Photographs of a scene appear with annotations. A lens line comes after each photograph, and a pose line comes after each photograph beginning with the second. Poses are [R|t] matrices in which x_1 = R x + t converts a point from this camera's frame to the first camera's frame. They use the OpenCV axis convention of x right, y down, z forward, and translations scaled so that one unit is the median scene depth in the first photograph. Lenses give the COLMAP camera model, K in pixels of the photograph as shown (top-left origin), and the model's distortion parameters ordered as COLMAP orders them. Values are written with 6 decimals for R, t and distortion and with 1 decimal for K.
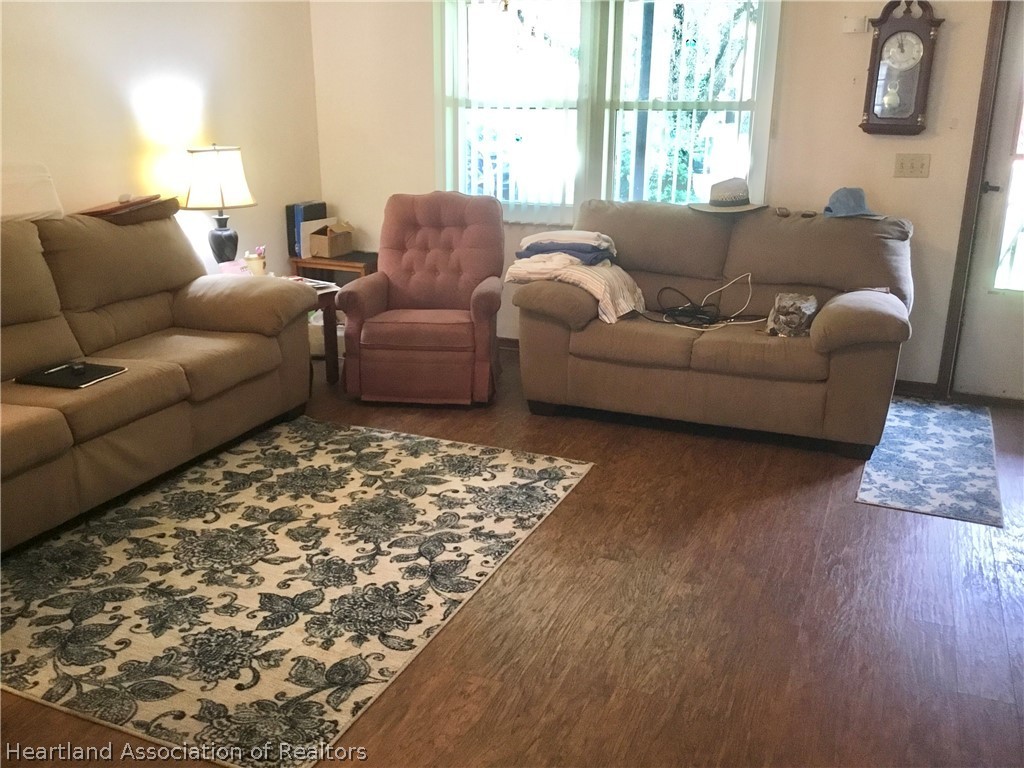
lens RADIAL K [[910.8, 0, 509.0], [0, 910.8, 383.9], [0, 0, 1]] dist [0.015015, -0.038318]
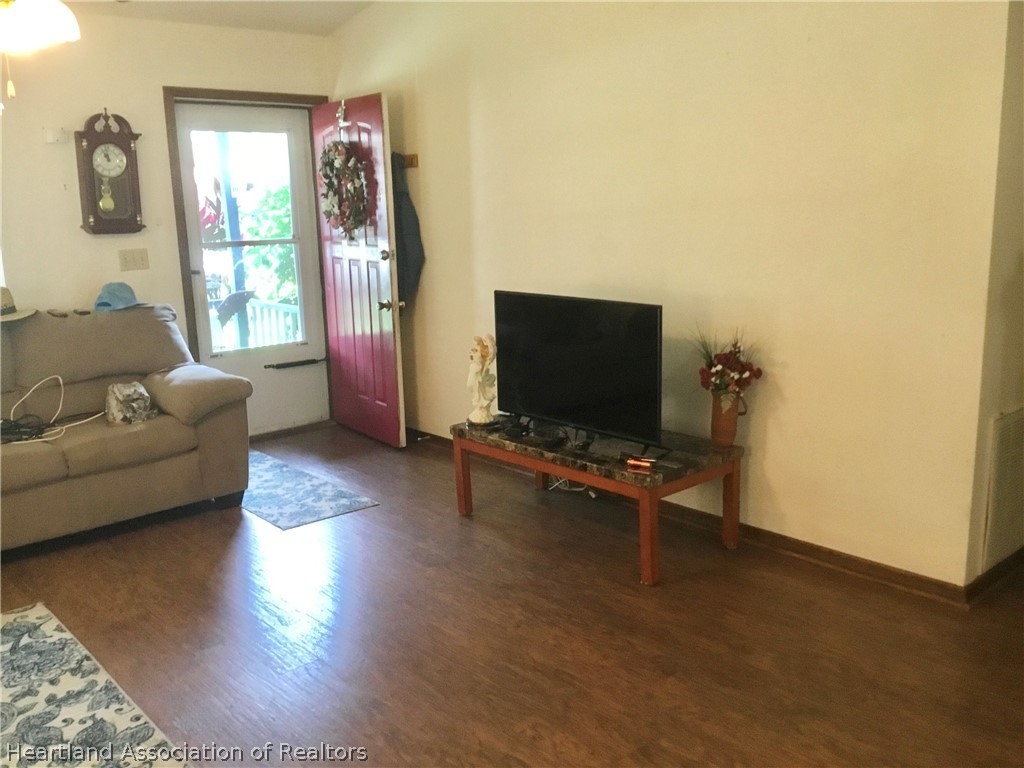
lens RADIAL K [[910.8, 0, 506.5], [0, 910.8, 381.9], [0, 0, 1]] dist [0.015015, -0.038318]
pose [[0.428126, -0.198689, 0.881607, -0.398169], [0.289085, 0.954384, 0.074706, -0.047663], [-0.856234, 0.222876, 0.466035, 0.120072]]
